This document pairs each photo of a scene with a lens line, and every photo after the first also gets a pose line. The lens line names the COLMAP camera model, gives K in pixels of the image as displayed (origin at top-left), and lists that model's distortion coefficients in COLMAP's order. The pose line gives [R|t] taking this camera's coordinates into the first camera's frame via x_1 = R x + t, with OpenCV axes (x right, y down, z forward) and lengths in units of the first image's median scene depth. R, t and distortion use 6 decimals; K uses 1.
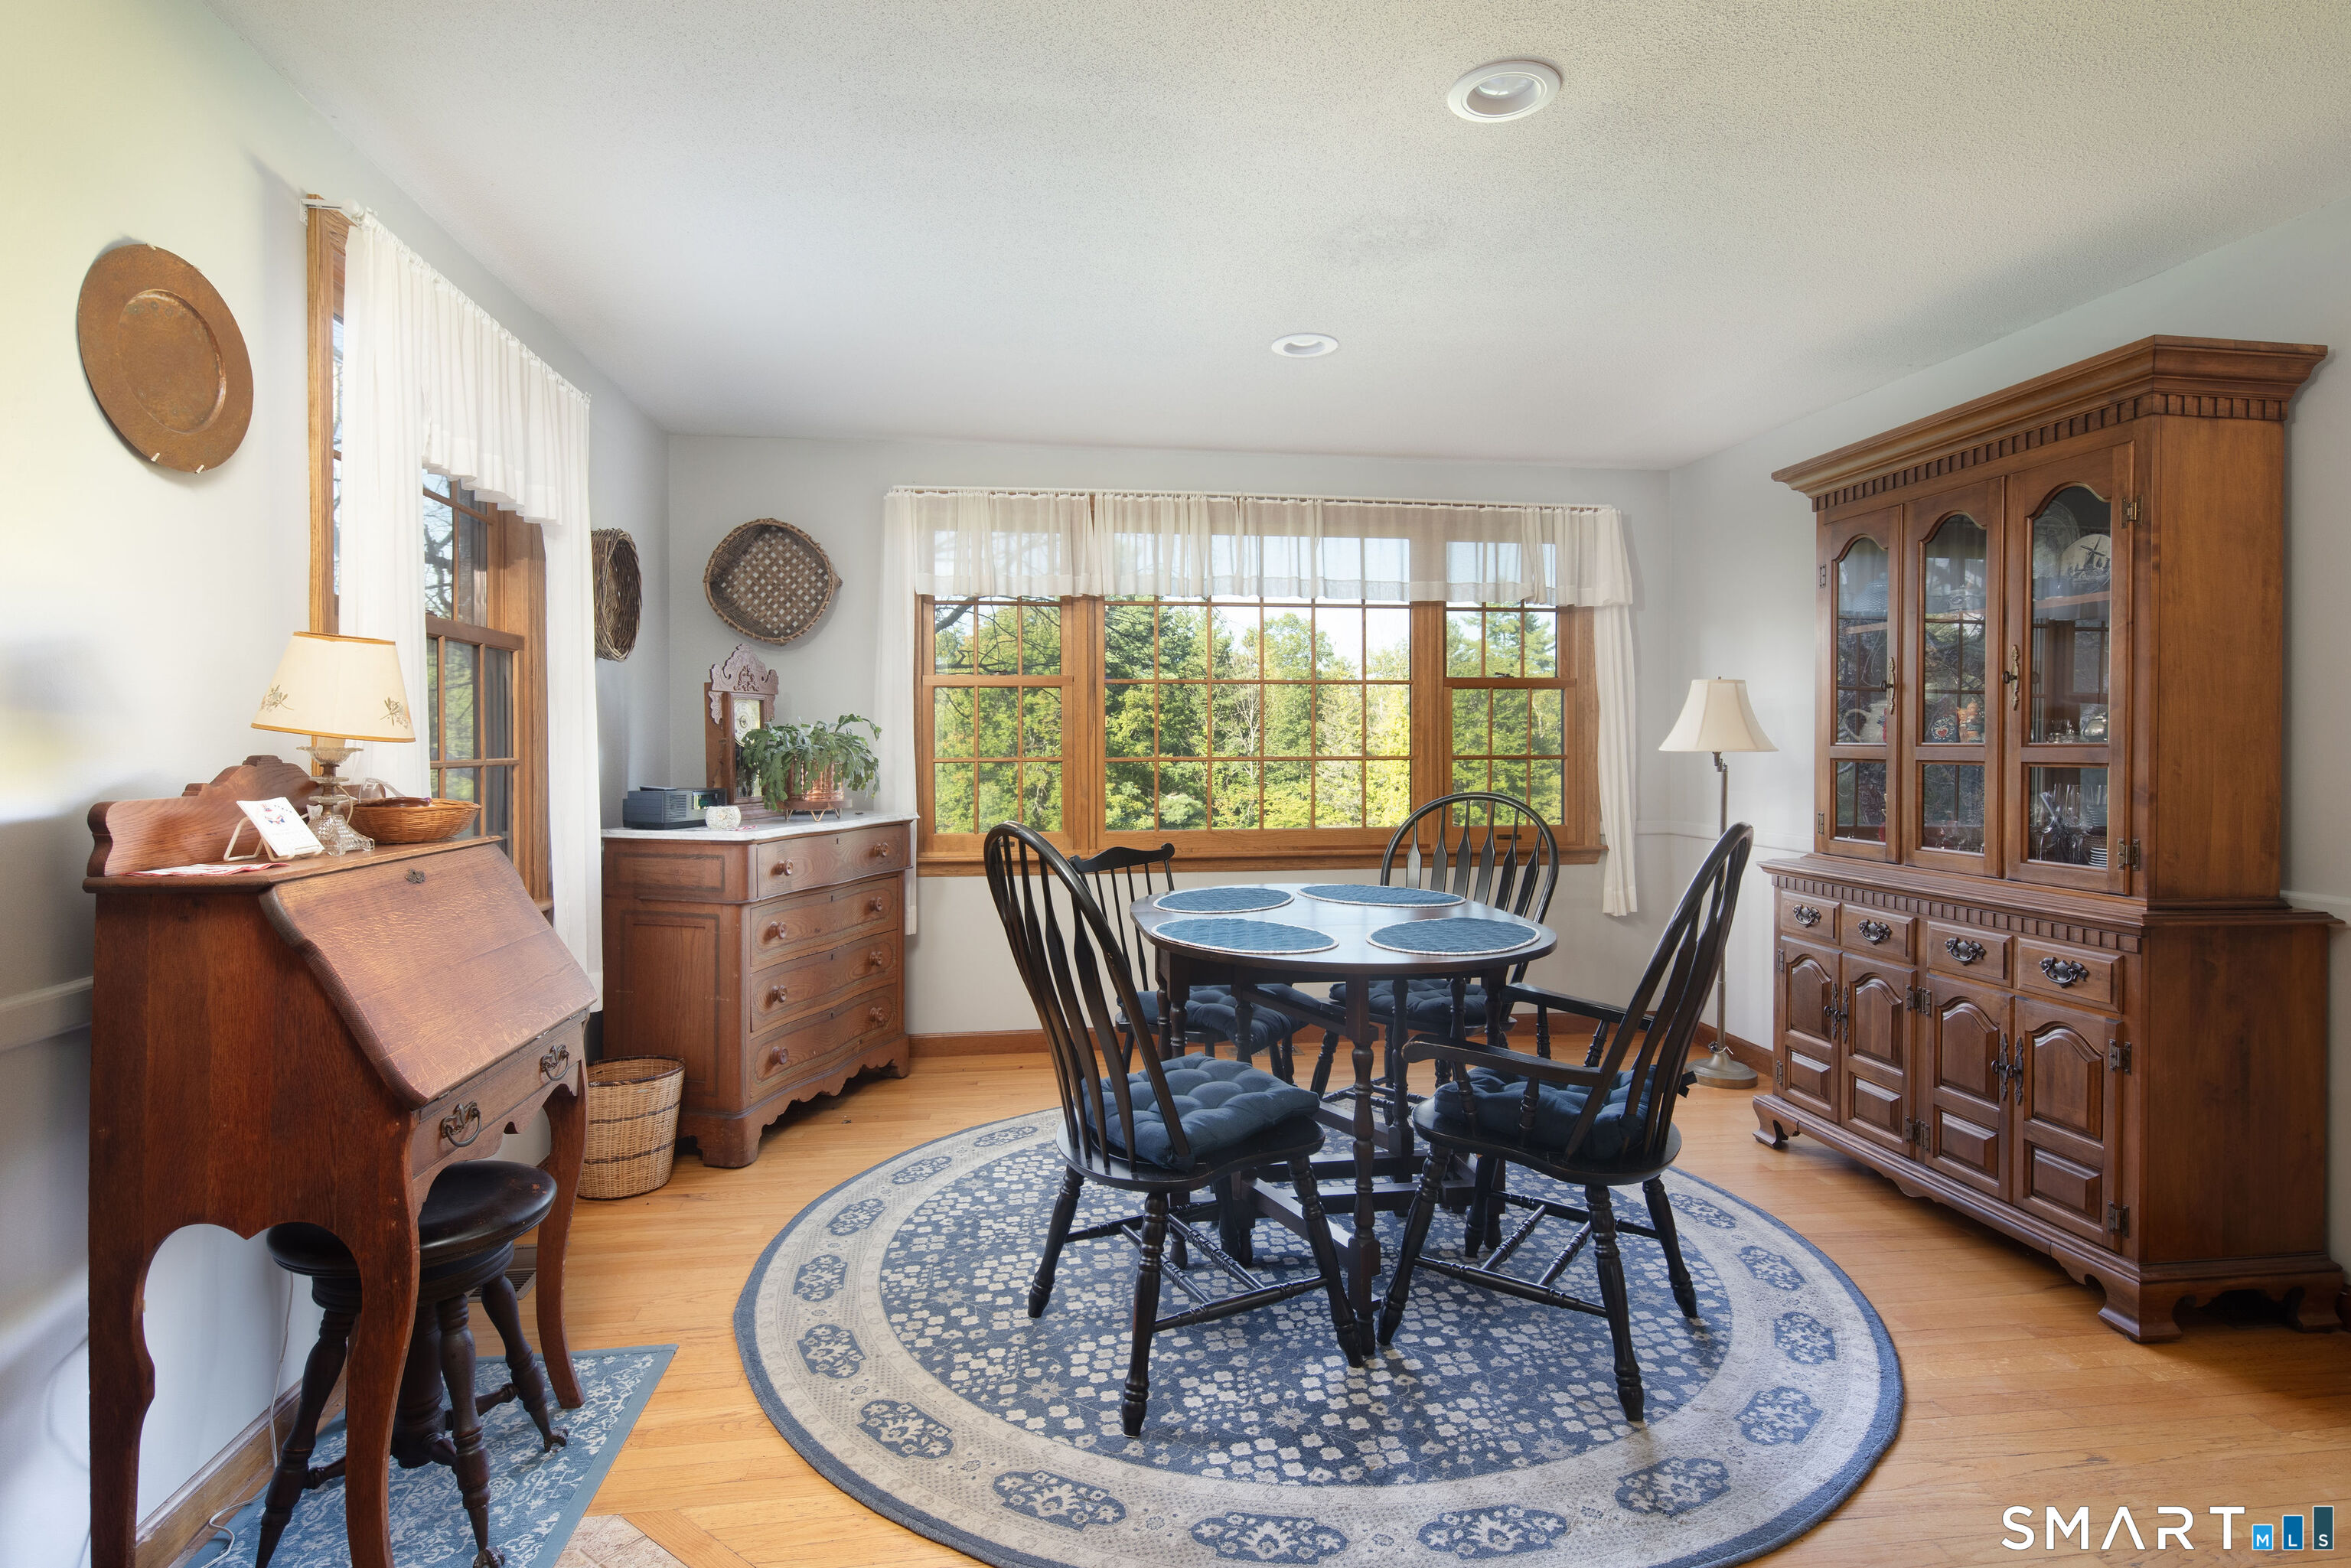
lens RADIAL K [[1166.9, 0, 1176.9], [0, 1166.9, 744.4], [0, 0, 1]] dist [0.001437, 0.000059]
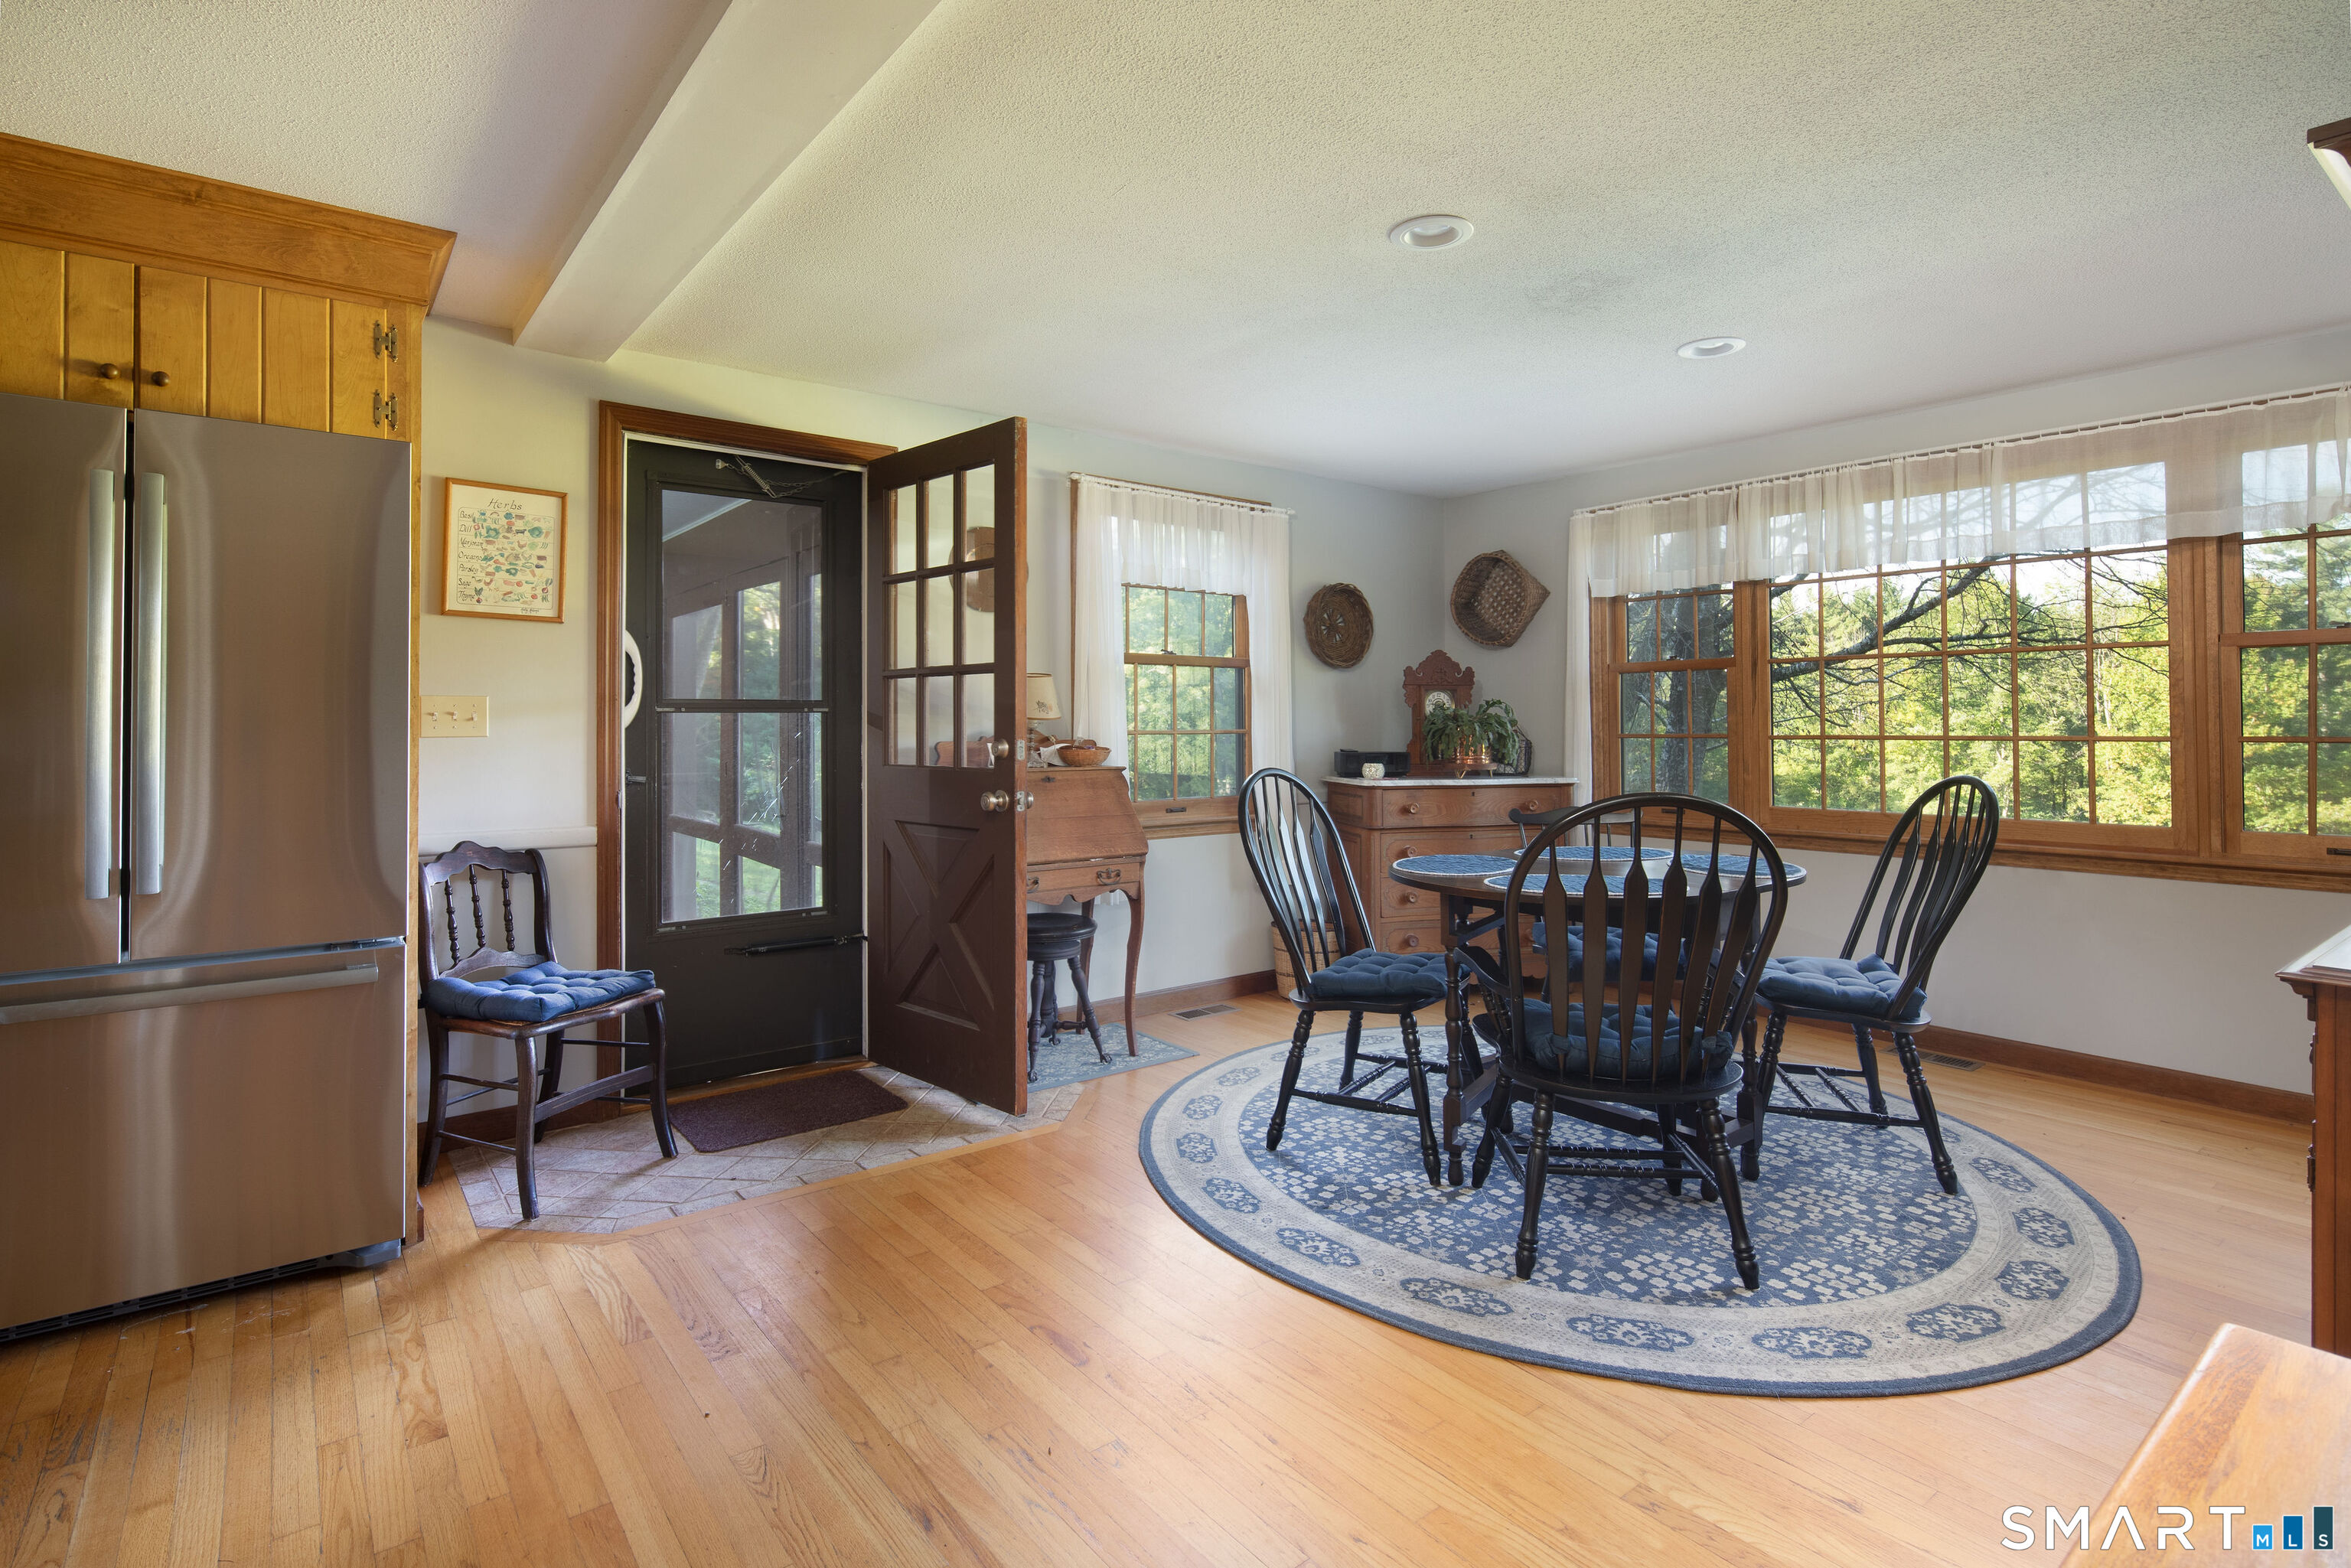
lens RADIAL K [[1130.0, 0, 1179.9], [0, 1130.0, 710.5], [0, 0, 1]] dist [0.001042, 0.000047]
pose [[0.507074, -0.009708, -0.861848, 1.089026], [-0.000200, 0.999935, -0.011381, 0.002603], [0.861902, 0.005943, 0.507039, 0.083741]]
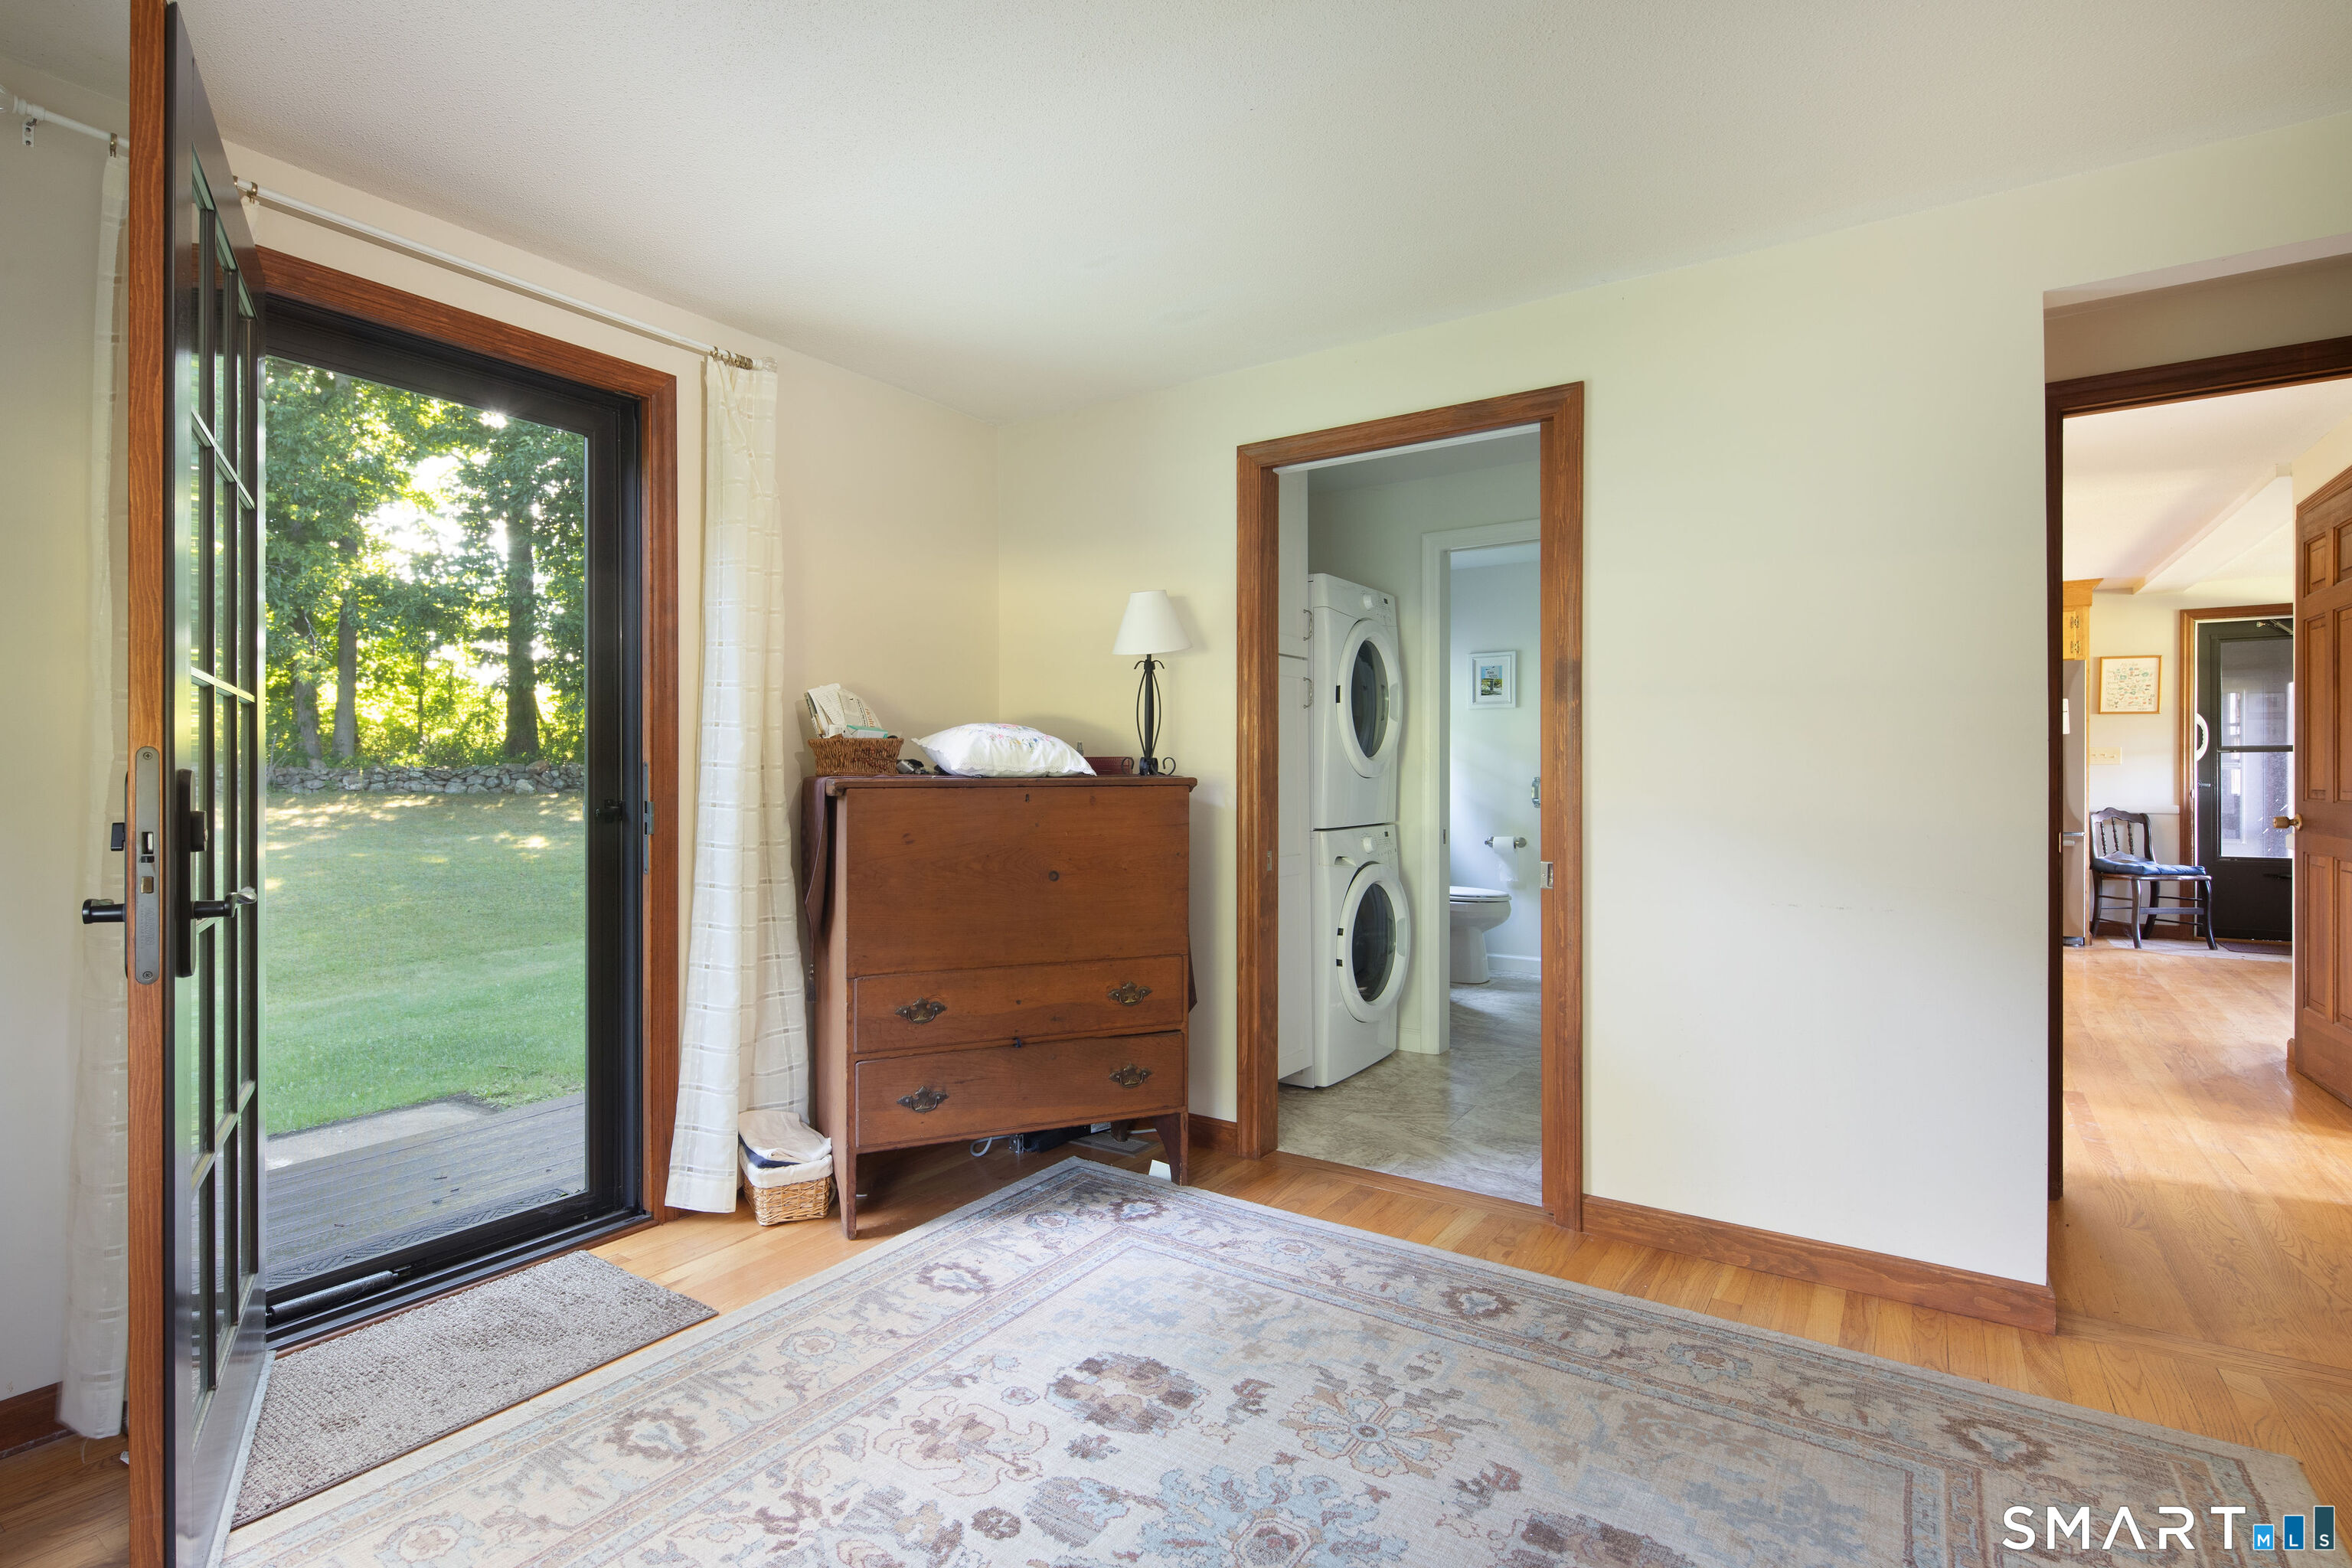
lens RADIAL K [[1160.9, 0, 1059.3], [0, 1160.9, 774.2], [0, 0, 1]] dist [0.001791, -0.000318]
pose [[-0.700480, -0.000311, -0.713672, 2.717355], [-0.002642, 0.999994, 0.002157, 0.027436], [0.713667, 0.003396, -0.700477, 0.159087]]
